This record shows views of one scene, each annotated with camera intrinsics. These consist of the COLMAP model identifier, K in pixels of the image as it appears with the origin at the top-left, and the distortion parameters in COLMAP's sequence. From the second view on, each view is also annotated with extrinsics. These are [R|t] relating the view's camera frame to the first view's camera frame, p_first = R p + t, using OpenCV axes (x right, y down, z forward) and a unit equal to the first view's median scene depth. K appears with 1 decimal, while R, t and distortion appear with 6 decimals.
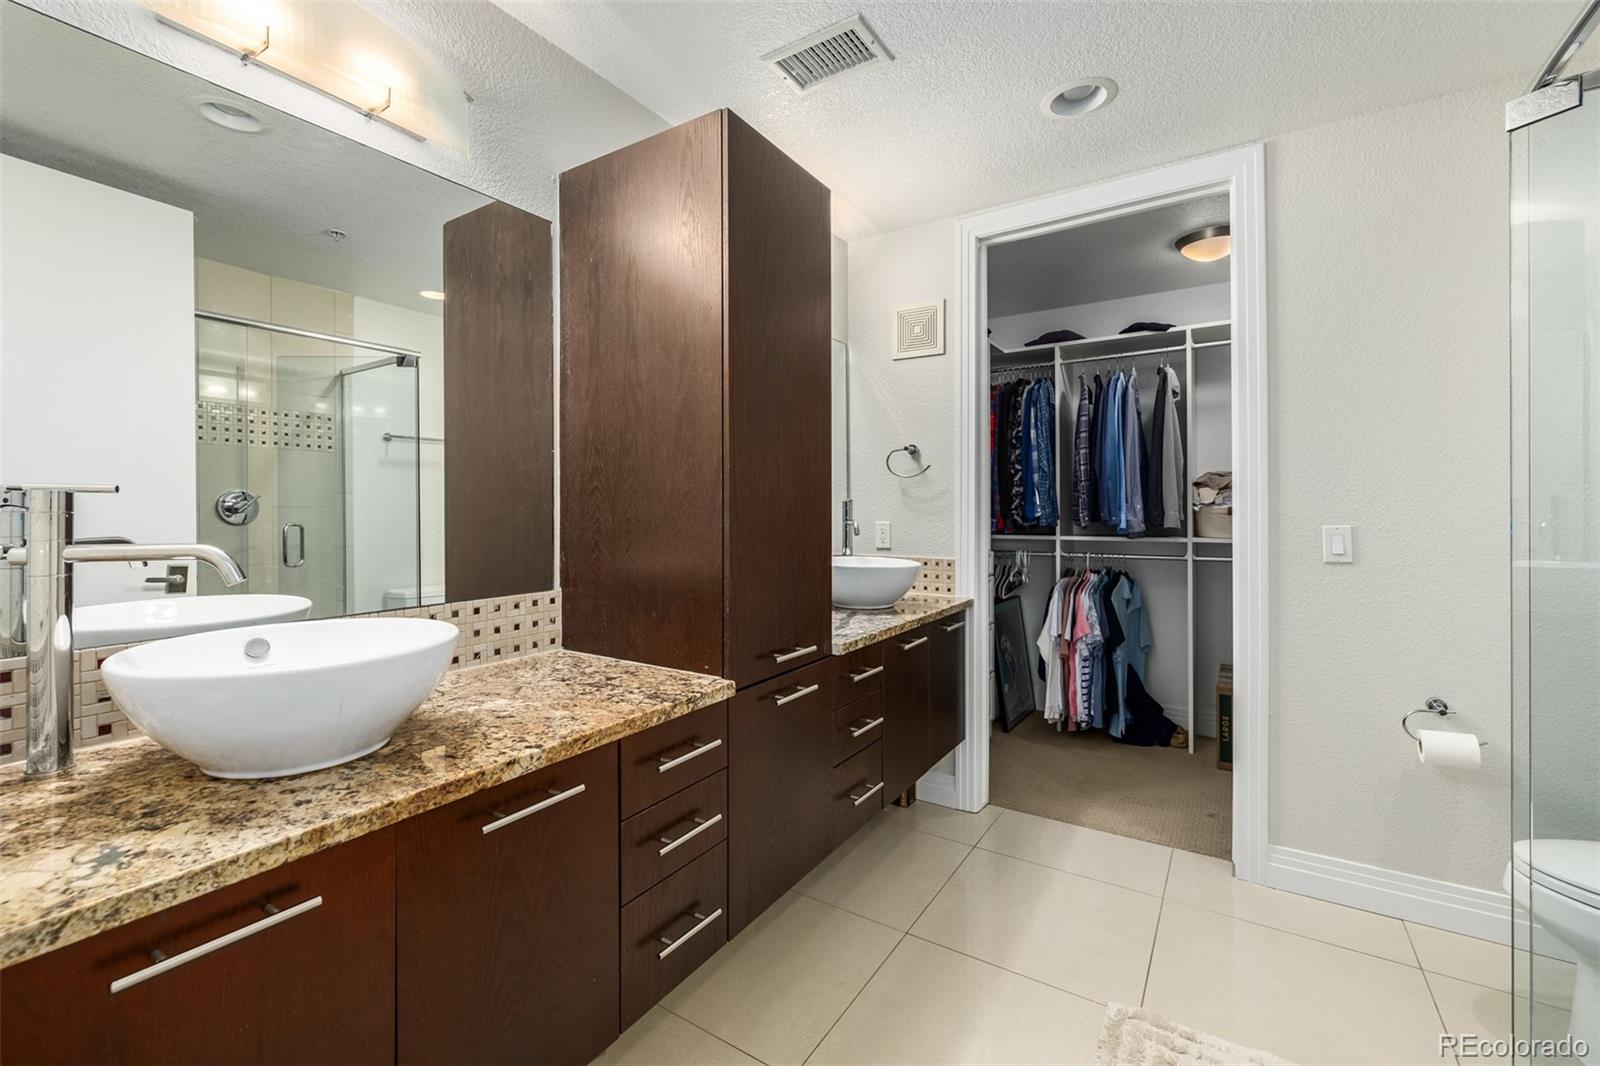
lens RADIAL K [[677.4, 0, 794.5], [0, 677.4, 523.3], [0, 0, 1]] dist [0.000148, 0.000219]
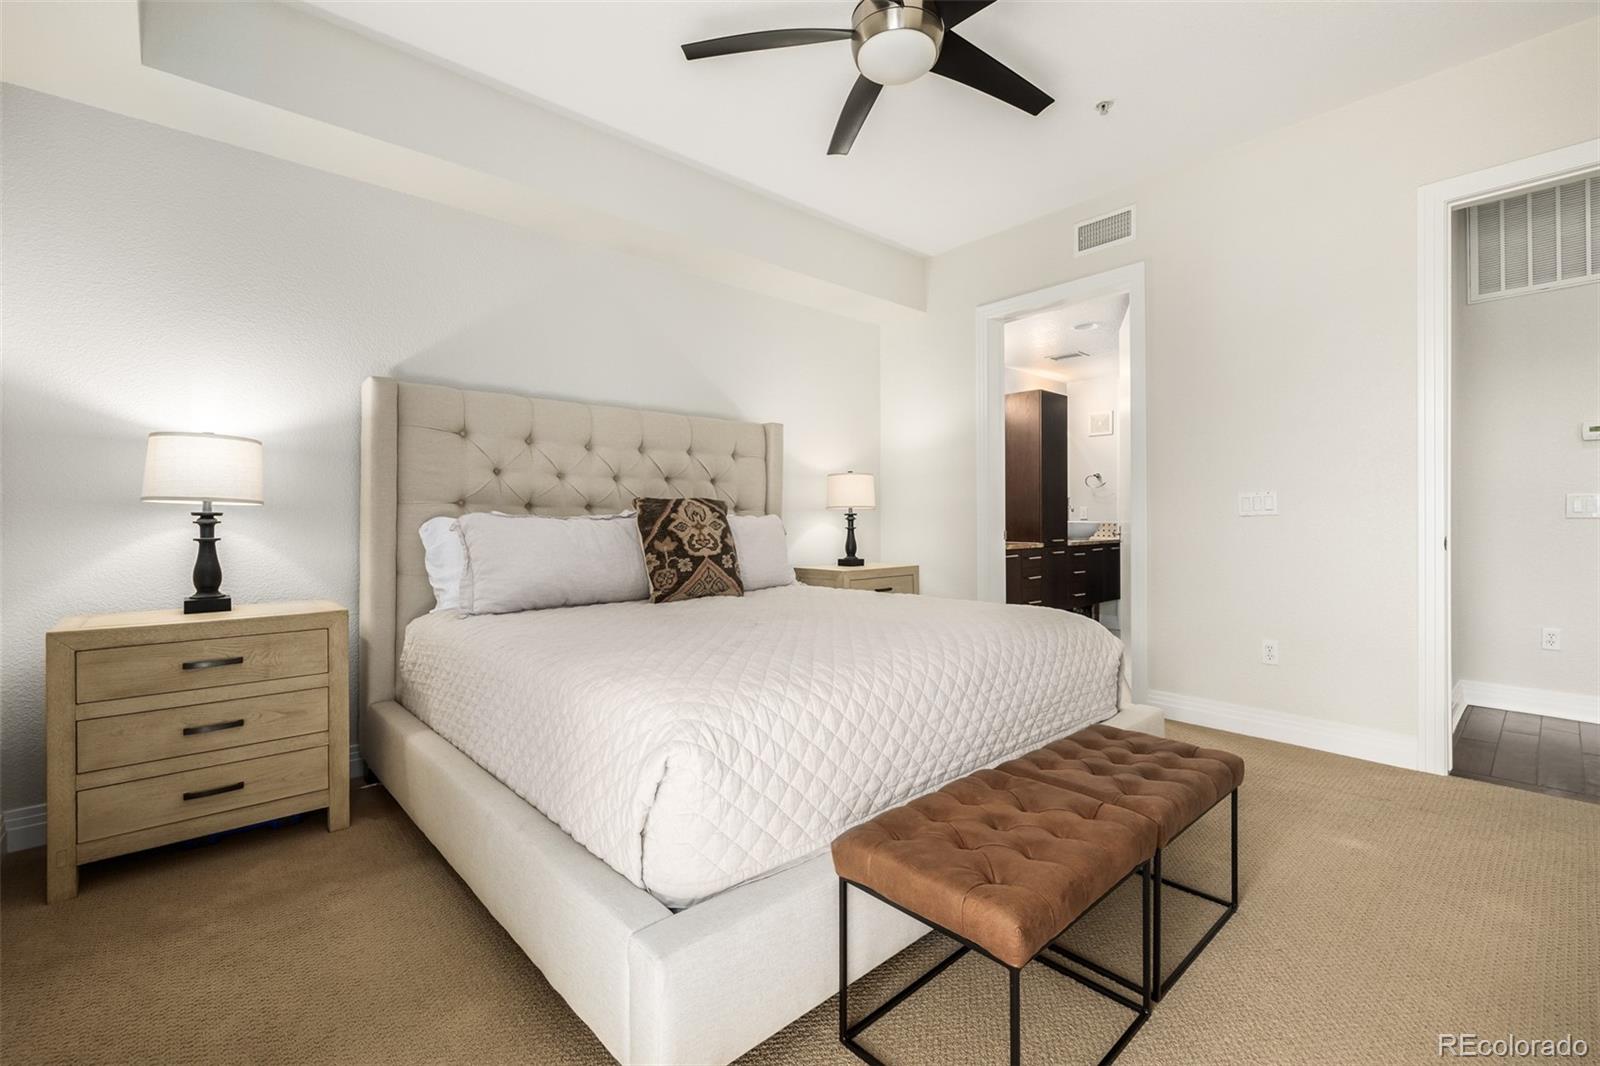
lens RADIAL K [[677.4, 0, 794.5], [0, 677.4, 523.3], [0, 0, 1]] dist [0.000148, 0.000219]
pose [[0.965830, 0.004670, -0.259136, -0.335751], [-0.006080, 0.999971, -0.004643, 0.105089], [0.259107, 0.006060, 0.965830, -2.242487]]
